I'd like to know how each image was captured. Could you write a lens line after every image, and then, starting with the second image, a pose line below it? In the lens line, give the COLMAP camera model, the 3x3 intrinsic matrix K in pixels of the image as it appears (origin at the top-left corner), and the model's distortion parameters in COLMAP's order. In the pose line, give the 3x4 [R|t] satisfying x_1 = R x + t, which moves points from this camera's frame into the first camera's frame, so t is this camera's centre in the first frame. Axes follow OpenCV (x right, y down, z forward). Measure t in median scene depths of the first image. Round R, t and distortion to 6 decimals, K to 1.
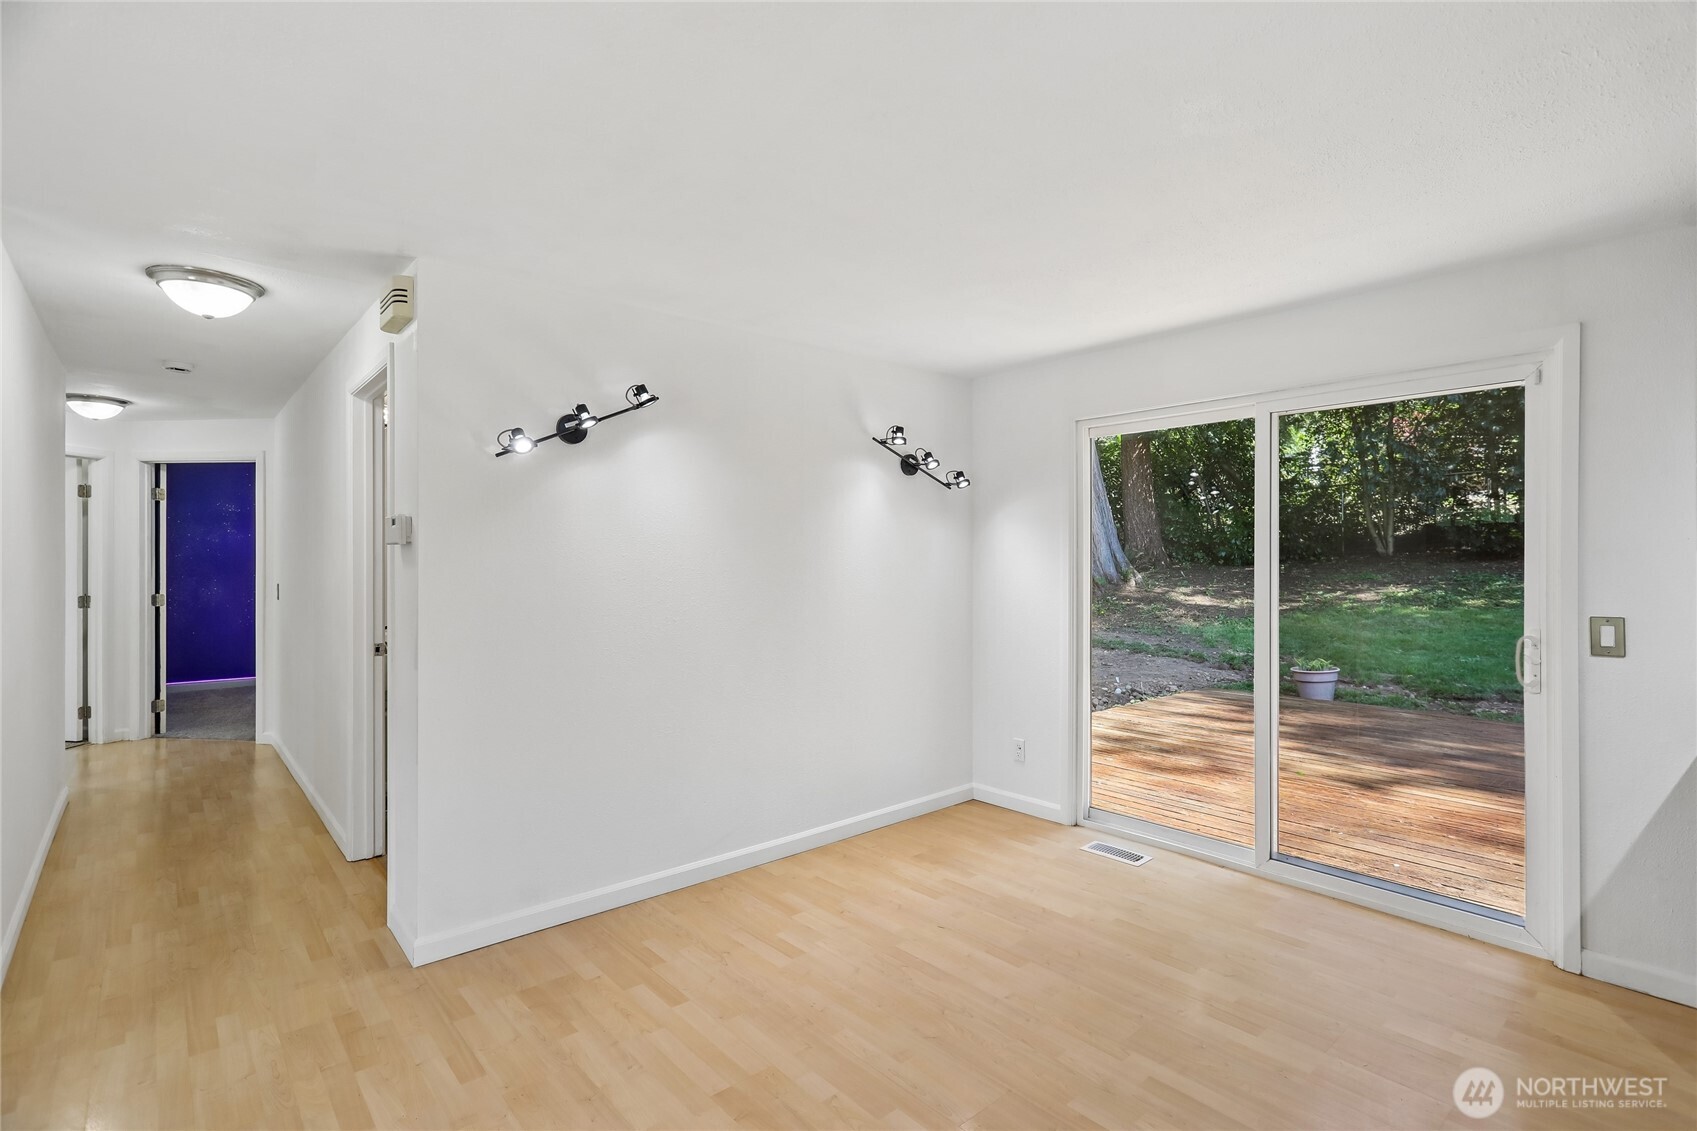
lens RADIAL K [[801.8, 0, 856.4], [0, 801.8, 557.9], [0, 0, 1]] dist [-0.005289, 0.003851]
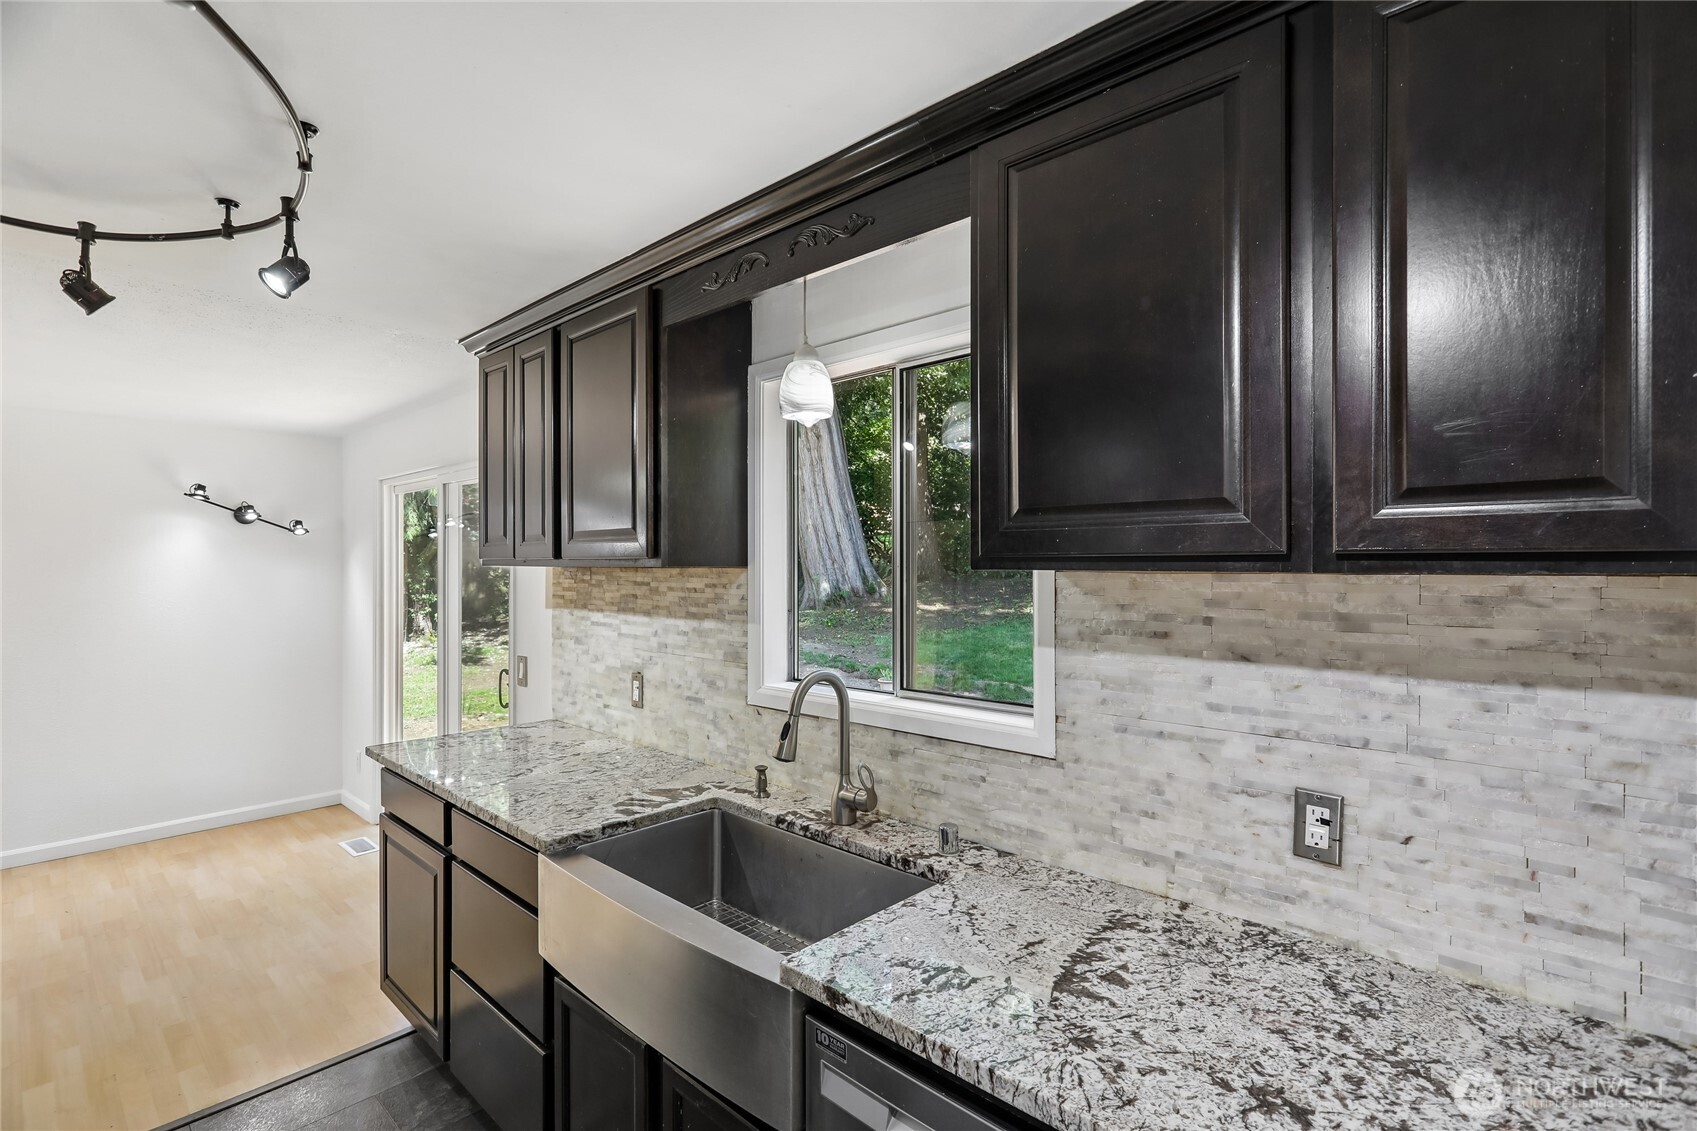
lens RADIAL K [[801.8, 0, 859.1], [0, 801.8, 575.3], [0, 0, 1]] dist [-0.005289, 0.003851]
pose [[0.995278, 0.001842, 0.097046, 1.000088], [-0.003361, 0.999874, 0.015495, -0.060469], [-0.097005, -0.015749, 0.995159, -0.267679]]
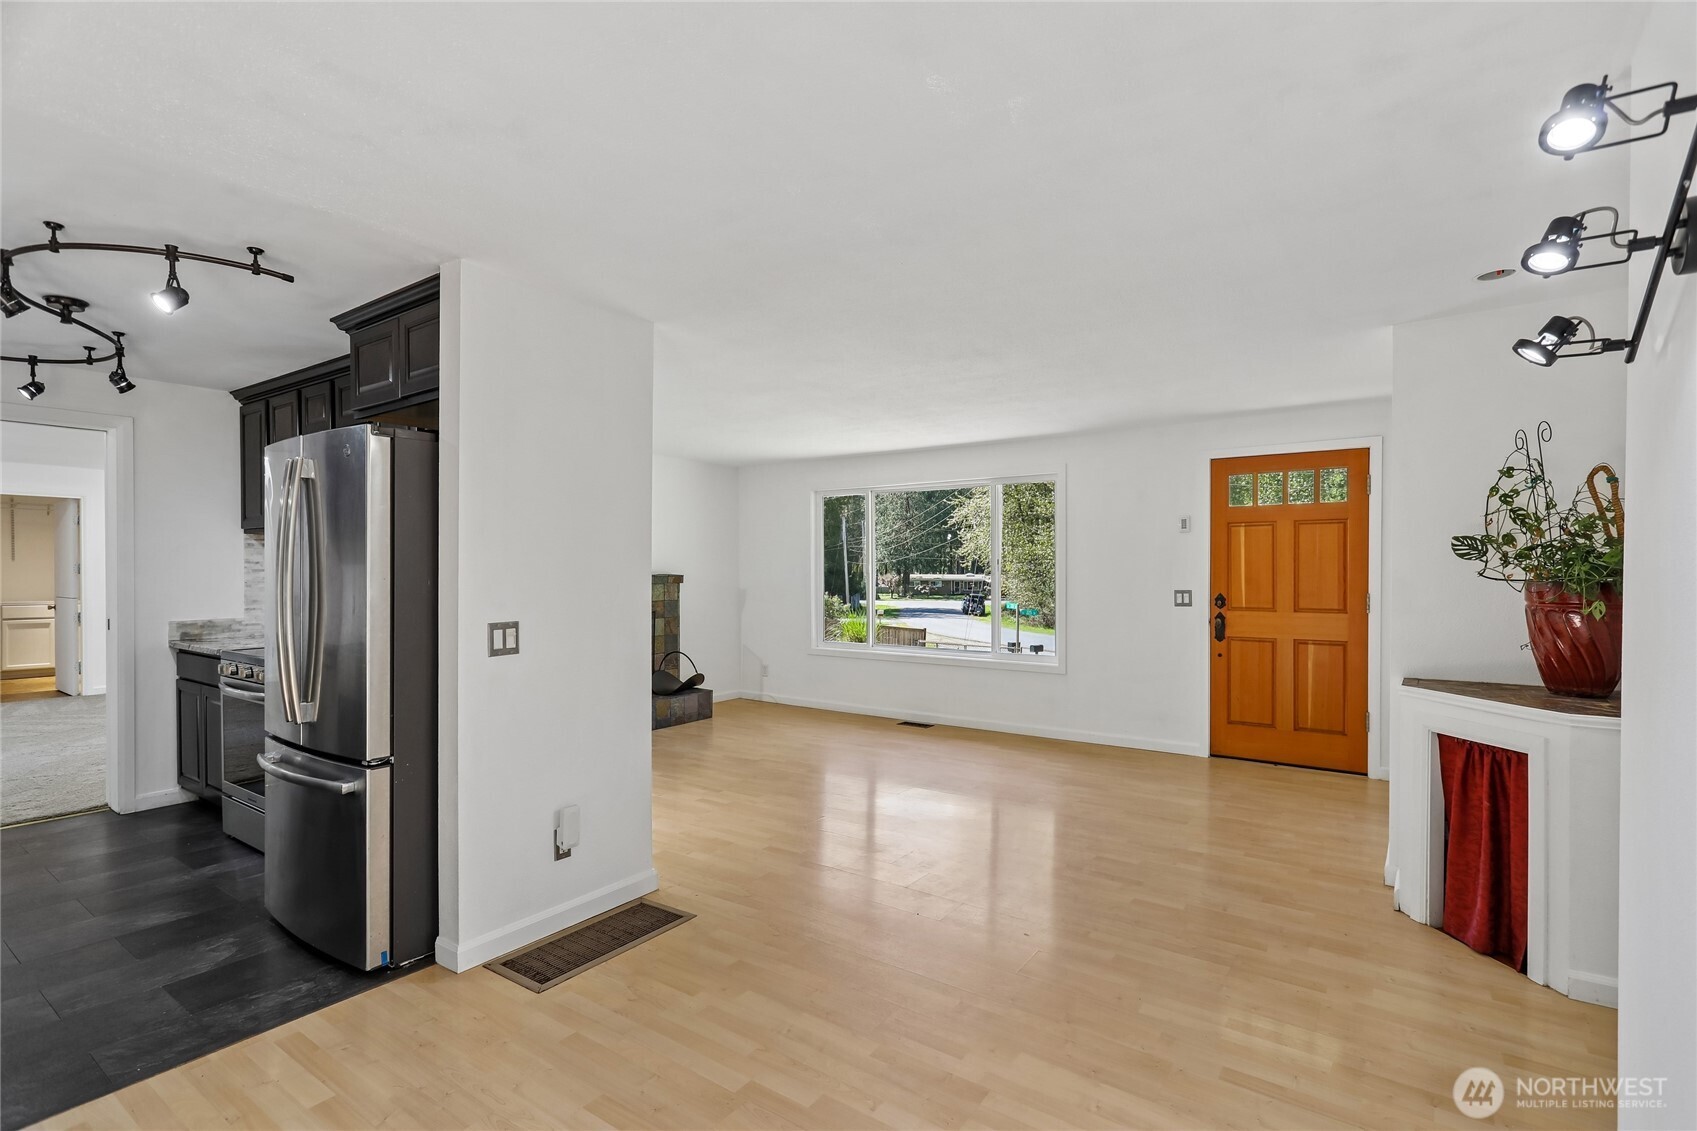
lens RADIAL K [[801.8, 0, 857.2], [0, 801.8, 575.1], [0, 0, 1]] dist [-0.005289, 0.003851]
pose [[-0.971231, 0.000412, -0.238141, 0.129704], [0.000212, 1.000000, 0.000866, 0.009084], [0.238141, 0.000790, -0.971230, 1.125096]]
